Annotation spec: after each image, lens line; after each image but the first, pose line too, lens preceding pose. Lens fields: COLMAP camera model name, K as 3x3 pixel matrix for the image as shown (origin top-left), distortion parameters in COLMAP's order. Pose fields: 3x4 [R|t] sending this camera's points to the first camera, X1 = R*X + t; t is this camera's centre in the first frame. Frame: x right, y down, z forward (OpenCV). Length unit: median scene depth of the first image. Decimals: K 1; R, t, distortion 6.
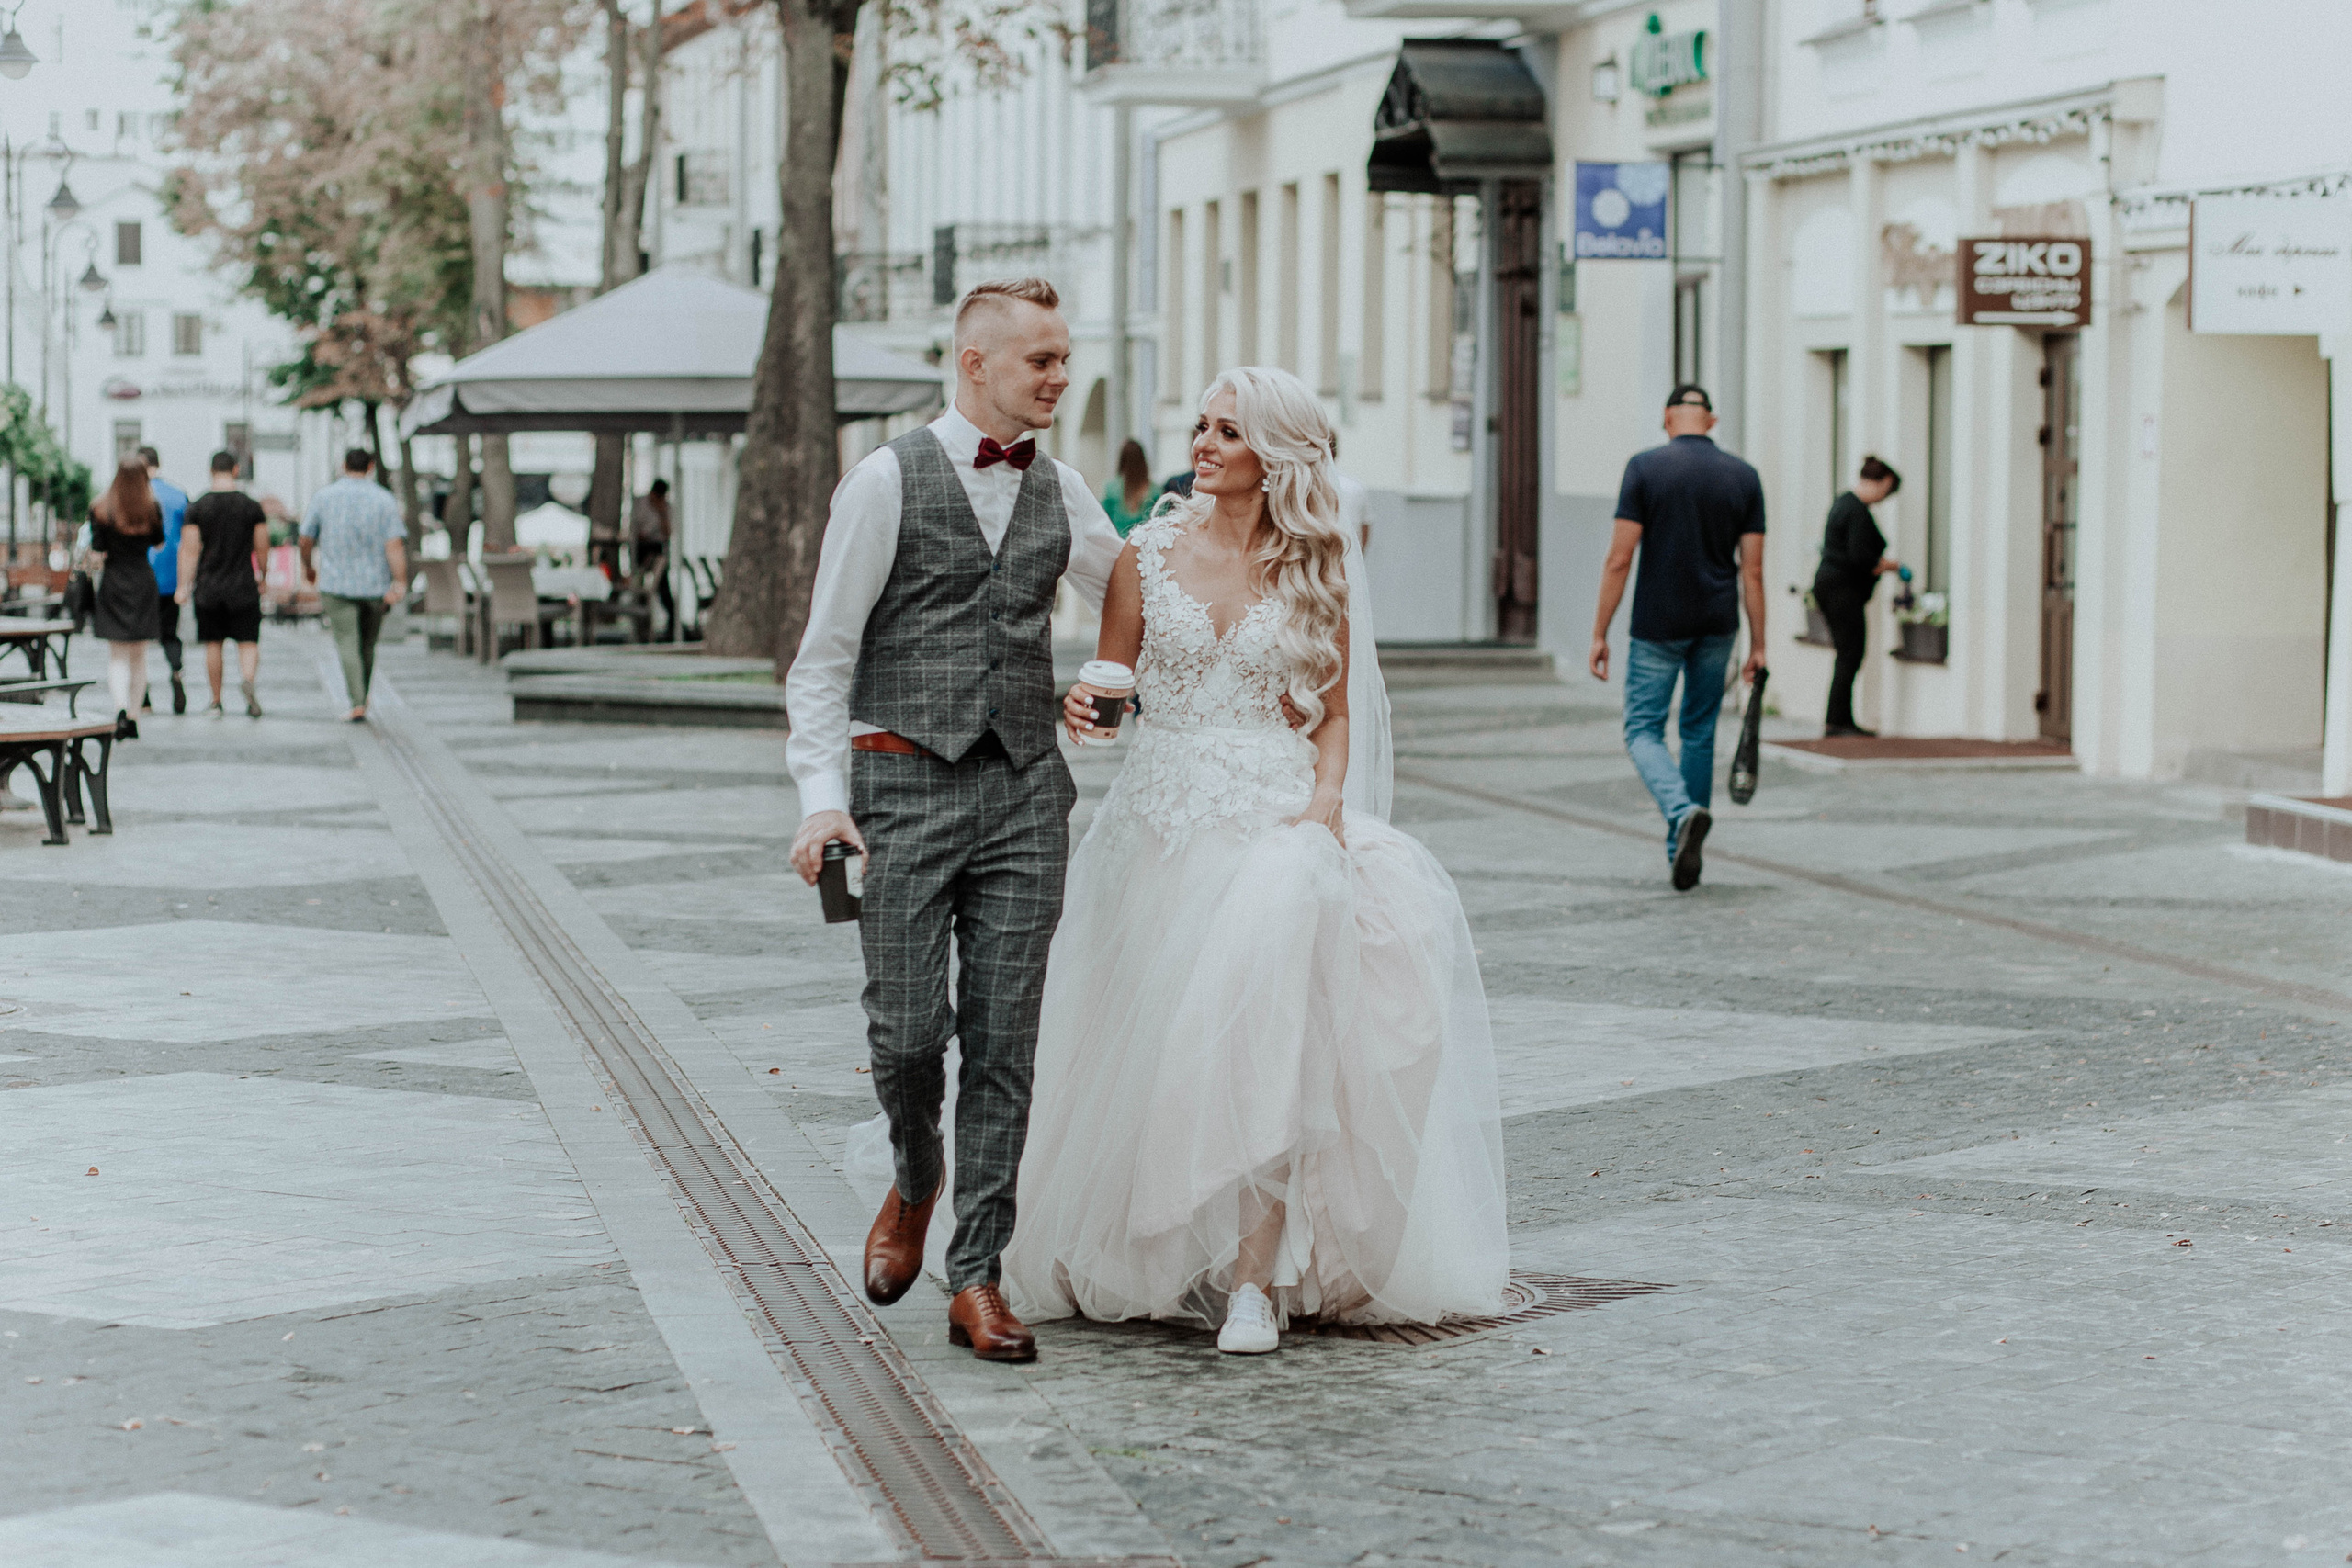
lens RADIAL K [[7233.6, 0, 1174.1], [0, 7233.6, 681.1], [0, 0, 1]] dist [-0.003682, 0.260683]
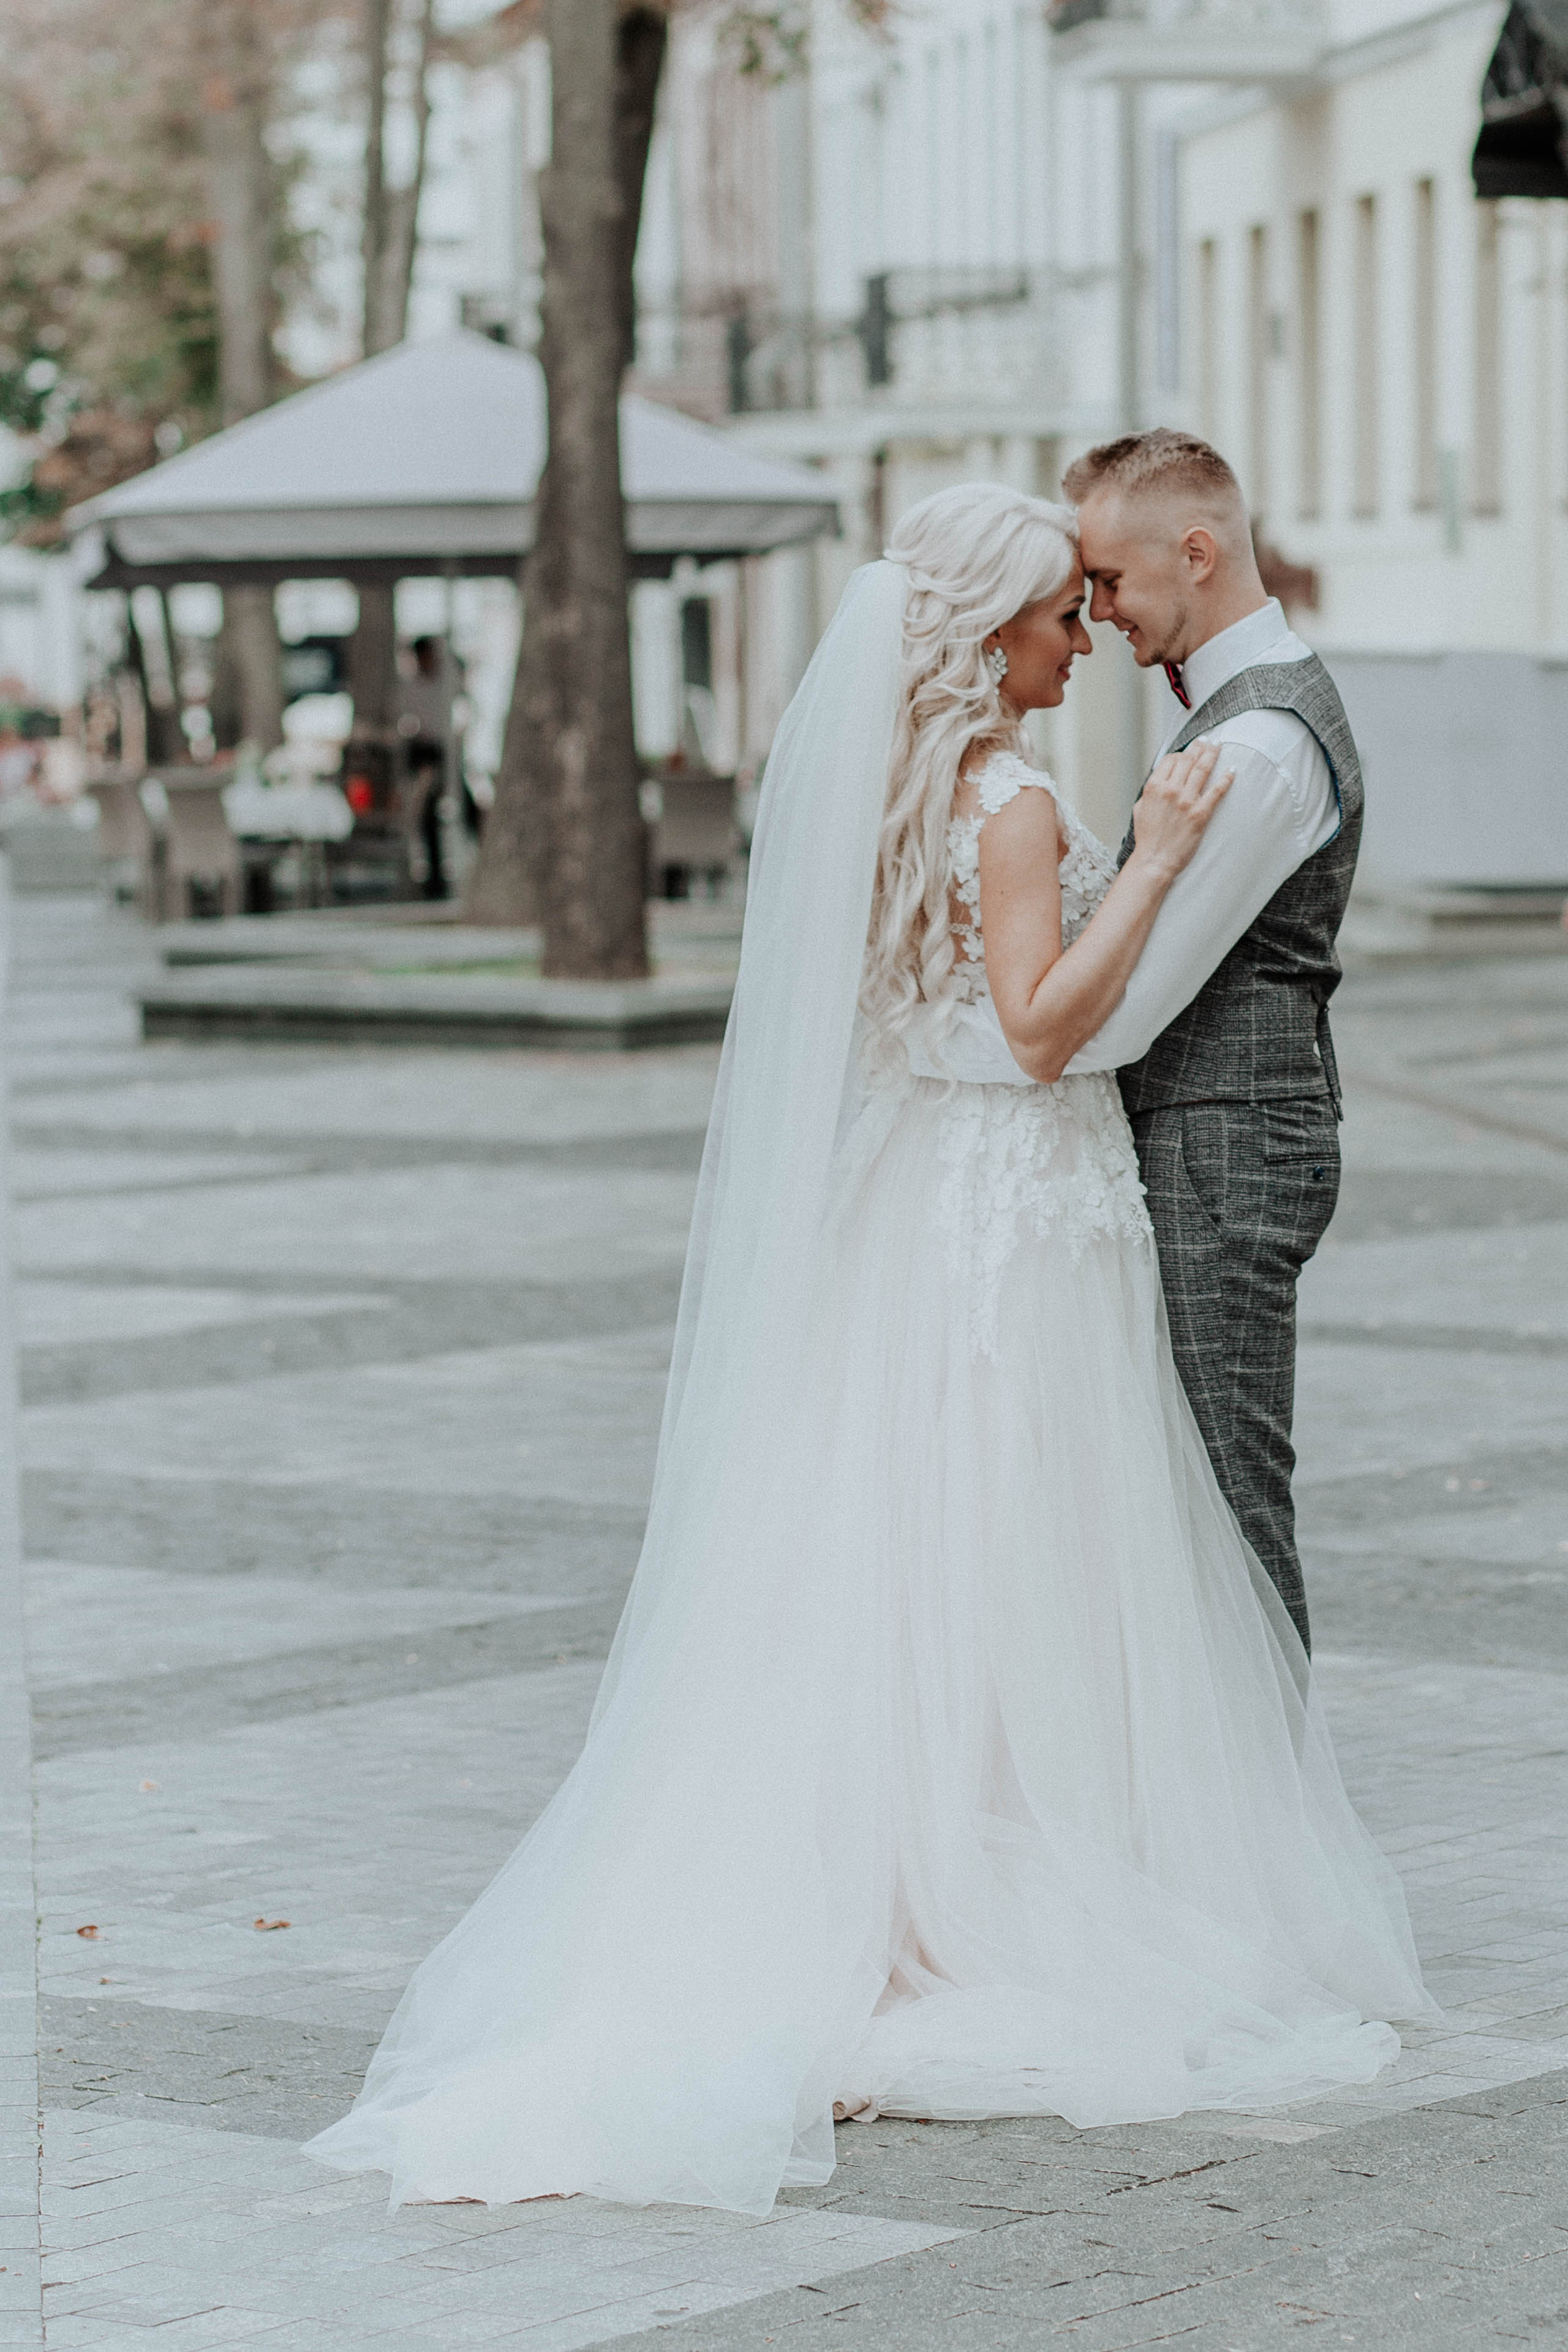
lens RADIAL K [[9190.0, 0, 784.0], [0, 9190.0, 1176.0], [0, 0, 1]] dist [-0.129297, 4.388891]
pose [[0.998146, -0.013900, -0.059258, 0.012696], [0.015851, 0.999344, 0.032578, -0.007218], [0.058766, -0.033456, 0.997711, 0.161740]]
